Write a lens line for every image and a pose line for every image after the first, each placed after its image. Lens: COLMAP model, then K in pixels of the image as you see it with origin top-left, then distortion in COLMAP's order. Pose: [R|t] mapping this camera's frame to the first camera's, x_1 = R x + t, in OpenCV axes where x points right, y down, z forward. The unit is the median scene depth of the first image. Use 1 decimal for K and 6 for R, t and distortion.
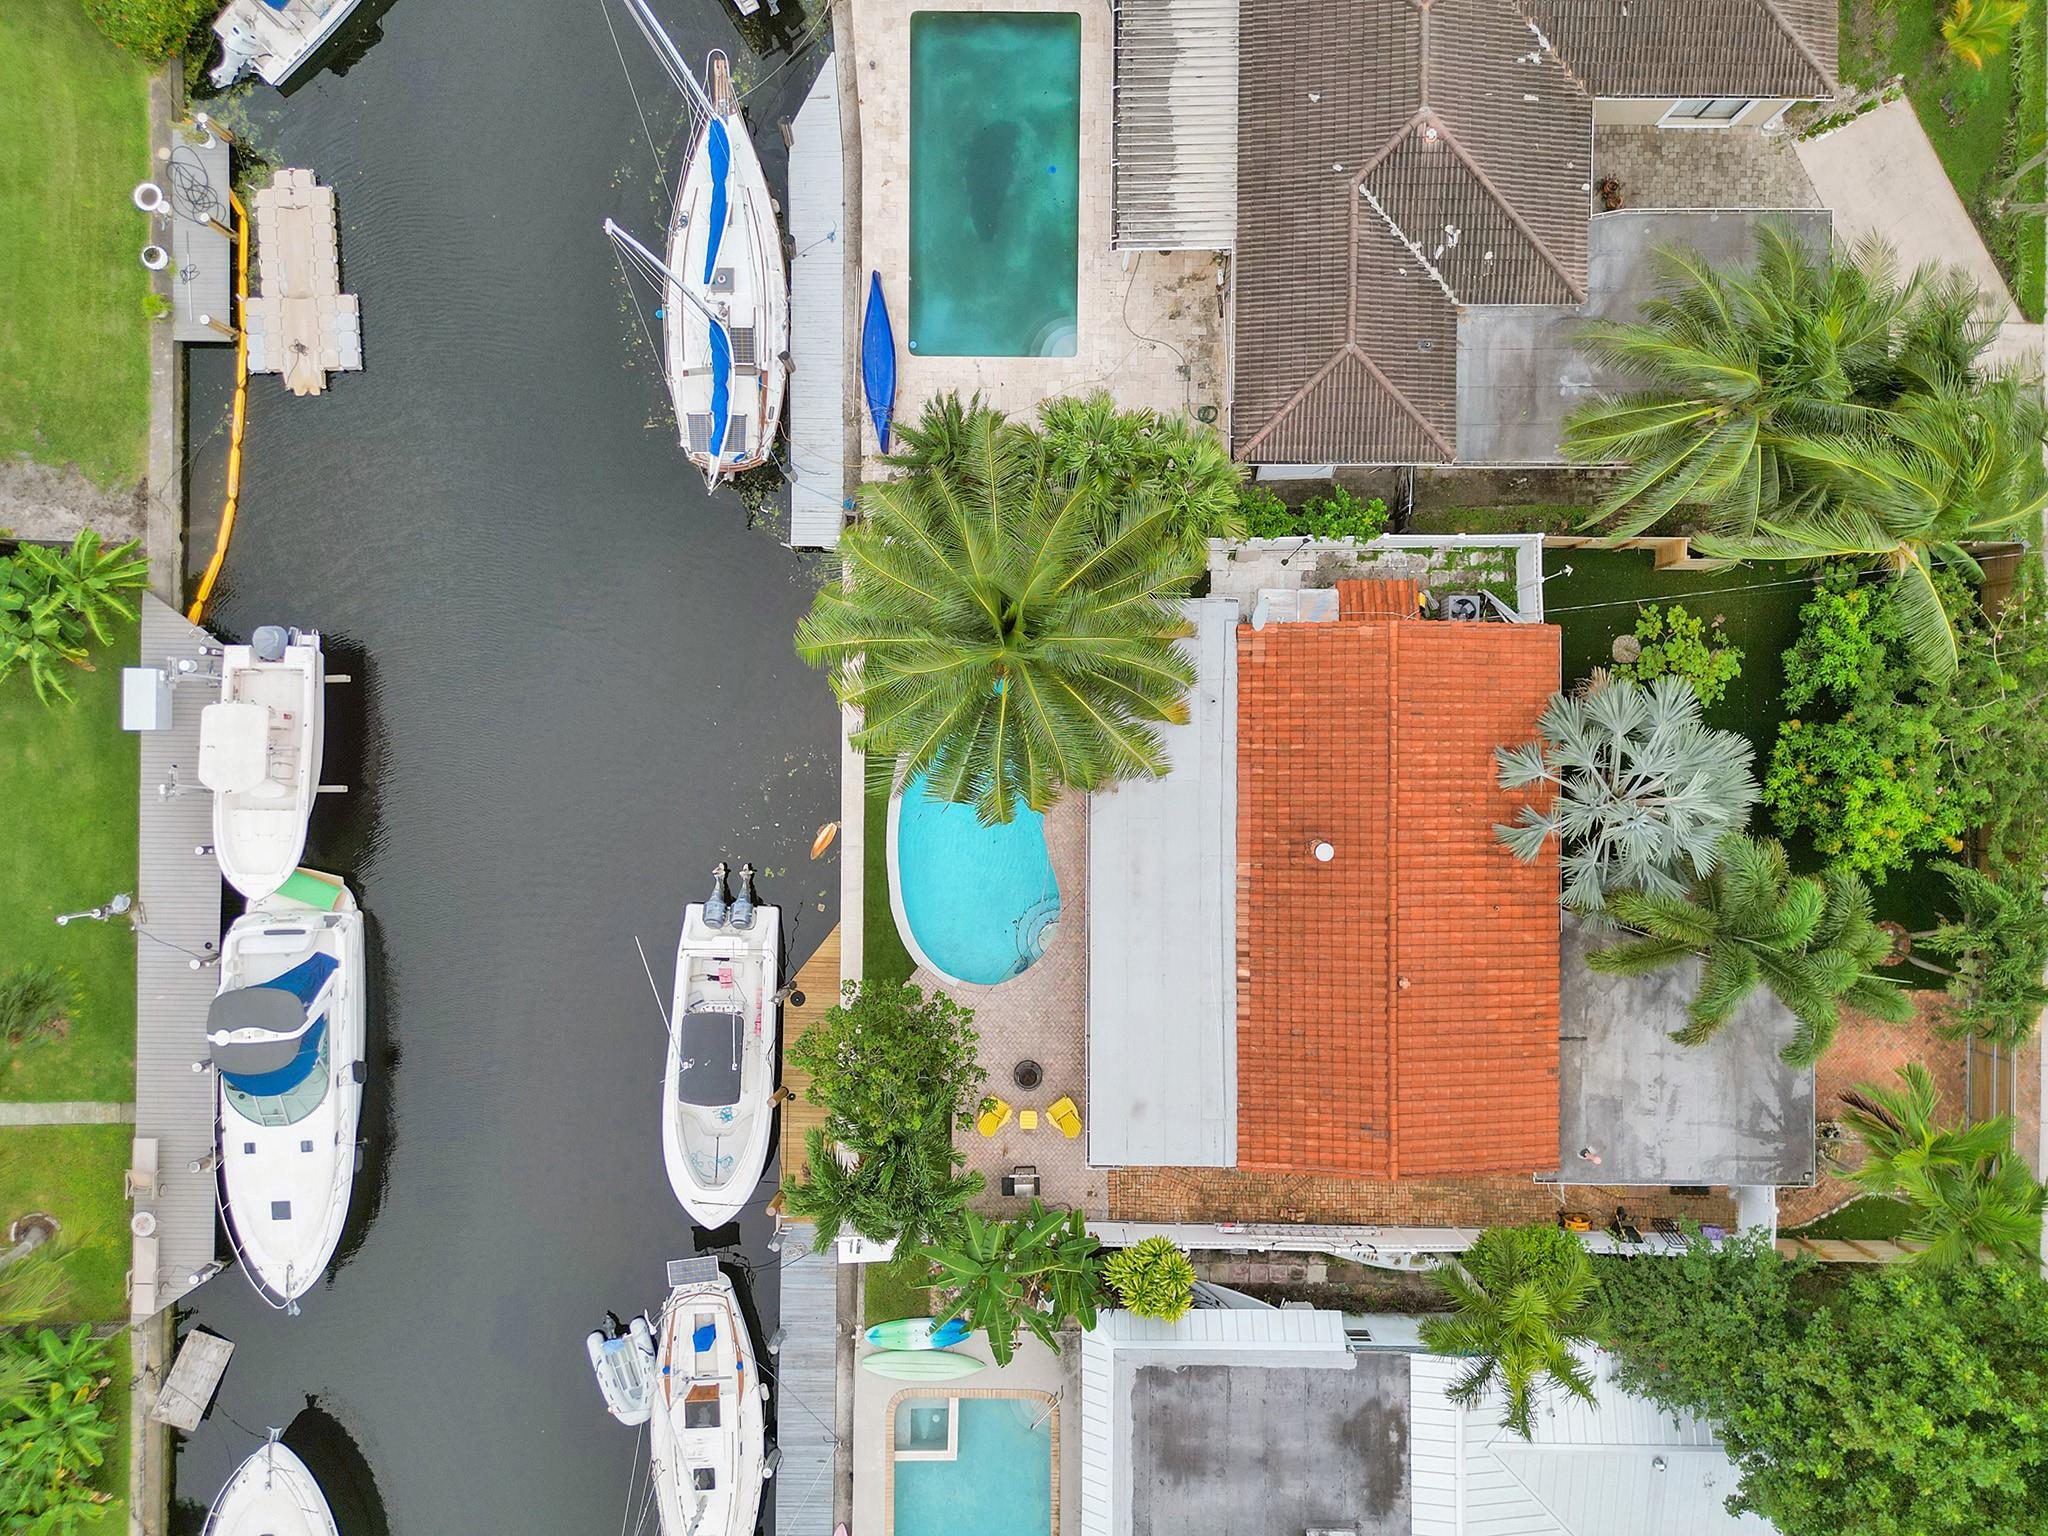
lens RADIAL K [[1669.9, 0, 987.9], [0, 1669.9, 767.8], [0, 0, 1]] dist [0.055114, -0.093673]
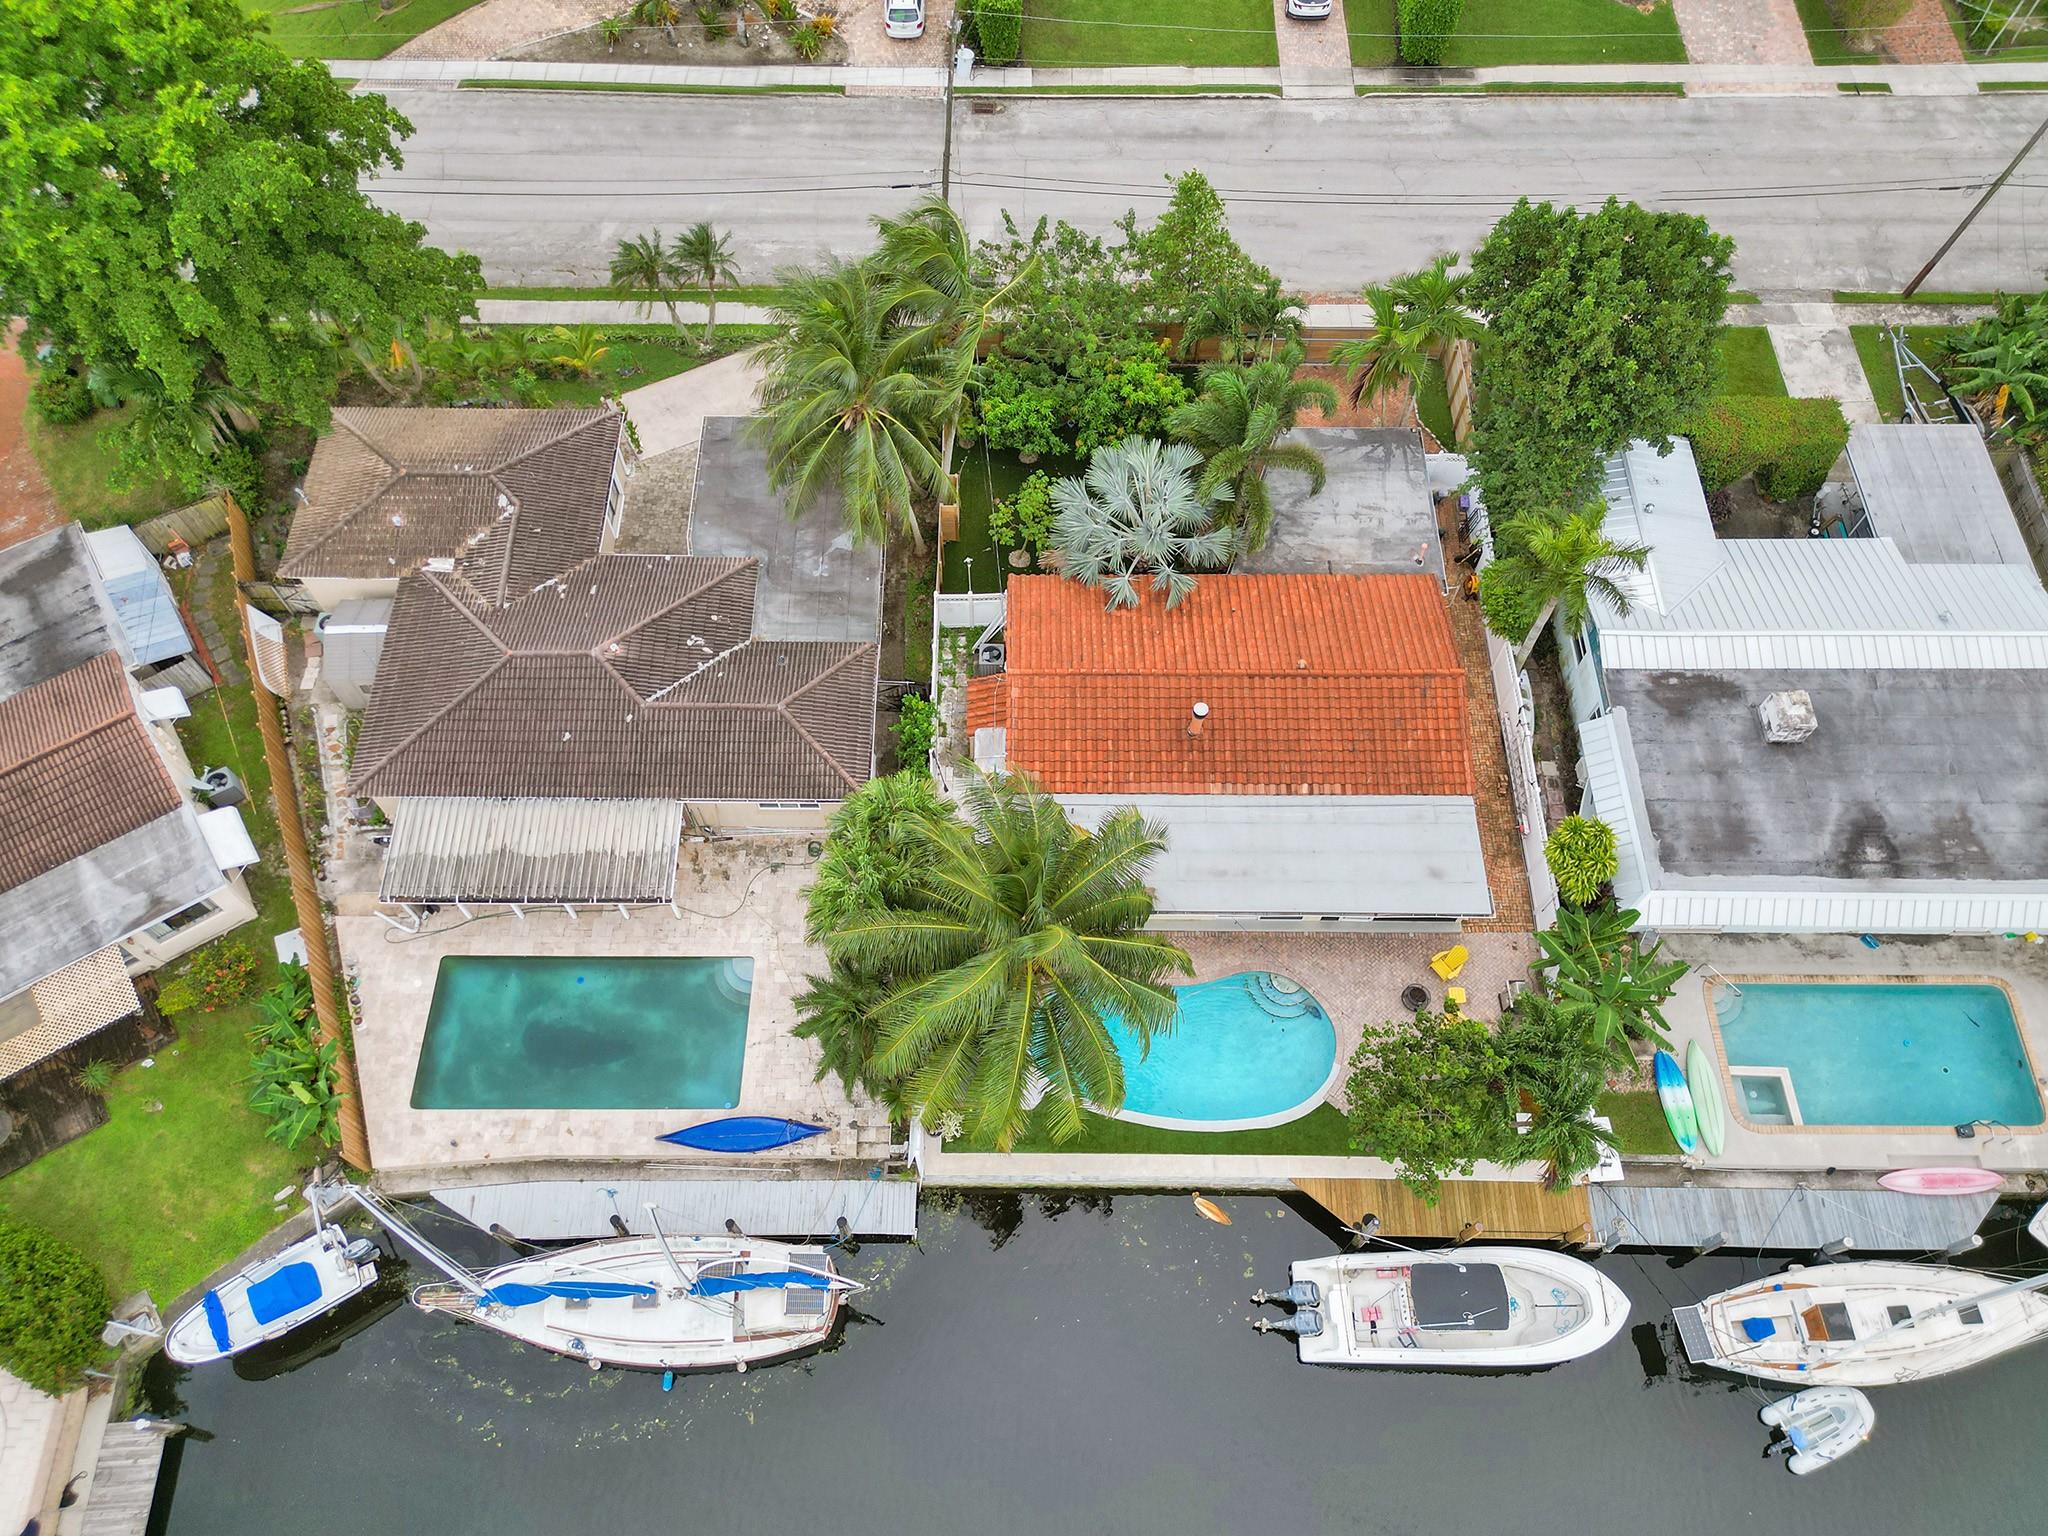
lens RADIAL K [[1669.9, 0, 987.9], [0, 1669.9, 767.8], [0, 0, 1]] dist [0.055114, -0.093673]
pose [[0.000997, -0.840201, 0.542273, -0.459797], [0.999991, 0.003108, 0.002977, -0.100699], [-0.004187, 0.542265, 0.840197, 0.009882]]
